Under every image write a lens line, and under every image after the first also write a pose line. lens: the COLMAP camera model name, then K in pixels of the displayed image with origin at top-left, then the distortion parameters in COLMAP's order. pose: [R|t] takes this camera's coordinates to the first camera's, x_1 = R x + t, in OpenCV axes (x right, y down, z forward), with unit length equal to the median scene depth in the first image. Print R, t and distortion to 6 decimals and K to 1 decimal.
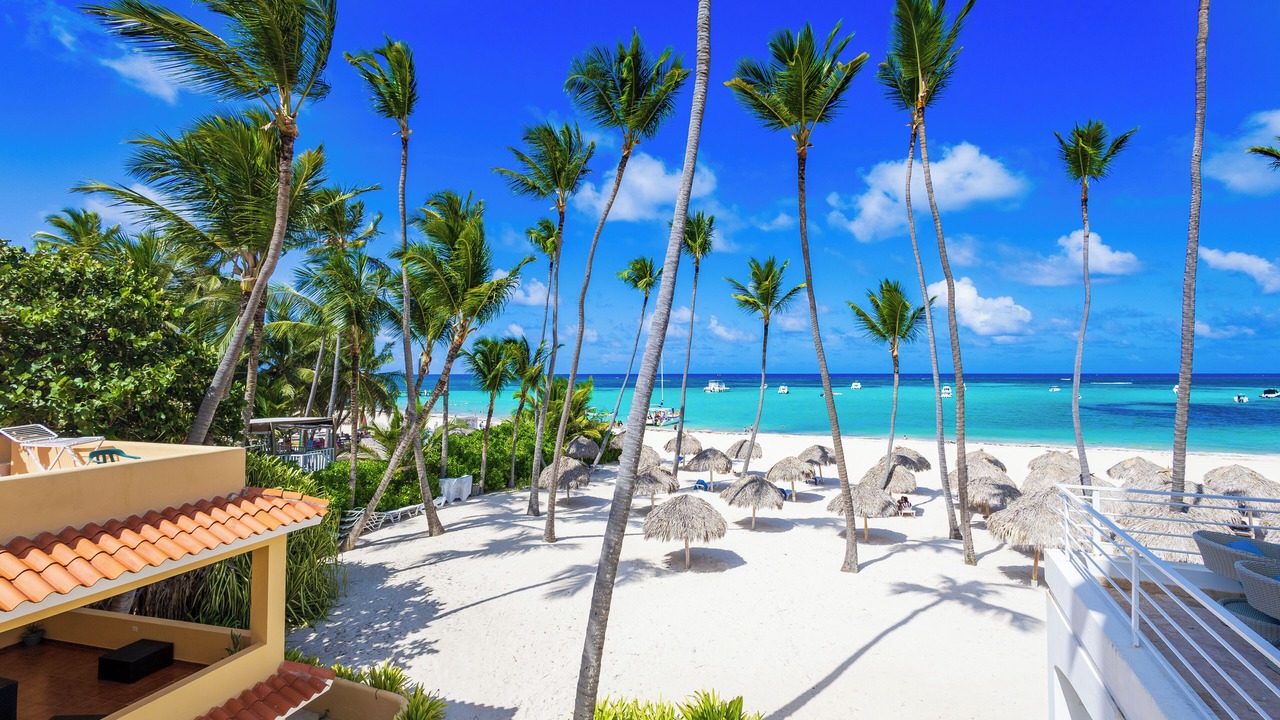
lens RADIAL K [[599.2, 0, 640.0], [0, 599.2, 360.0], [0, 0, 1]] dist [0.003100, -0.000418]
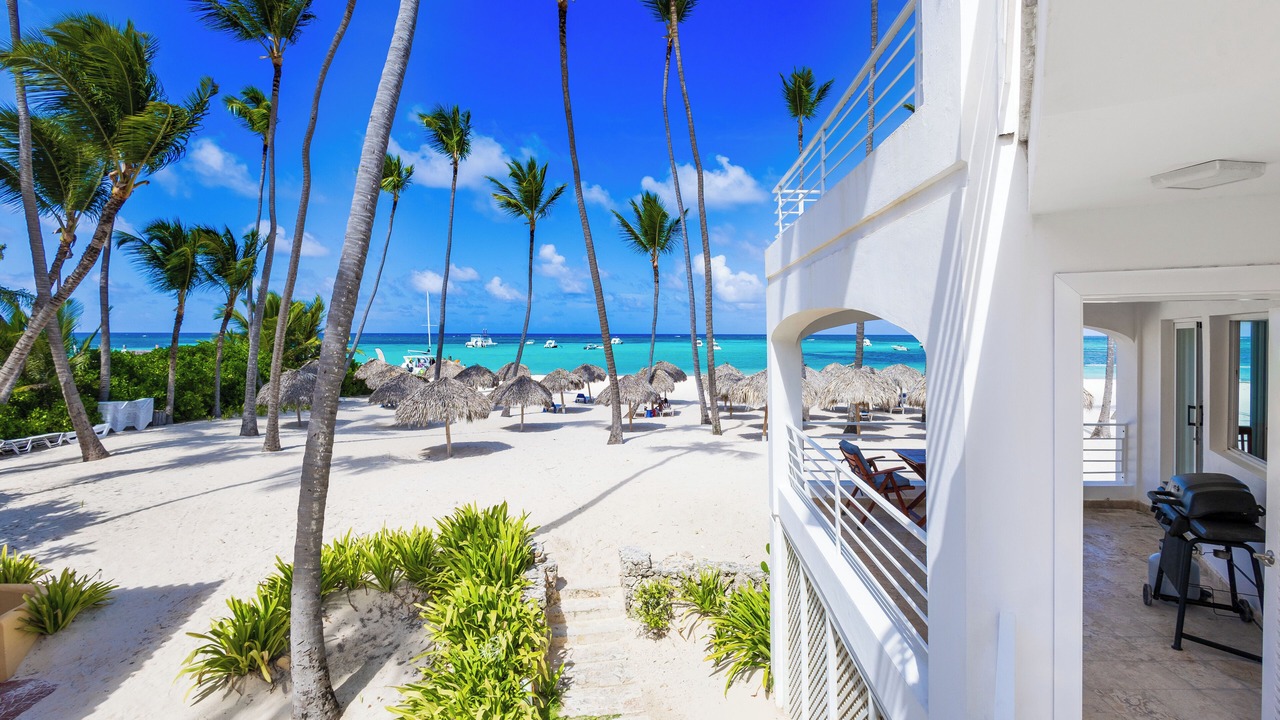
lens RADIAL K [[611.9, 0, 681.1], [0, 611.9, 359.0], [0, 0, 1]] dist [-0.003354, -0.001046]
pose [[0.905360, -0.026336, 0.423828, 0.005346], [0.008497, 0.998999, 0.043926, 0.117360], [-0.424560, -0.036168, 0.904677, -0.002029]]
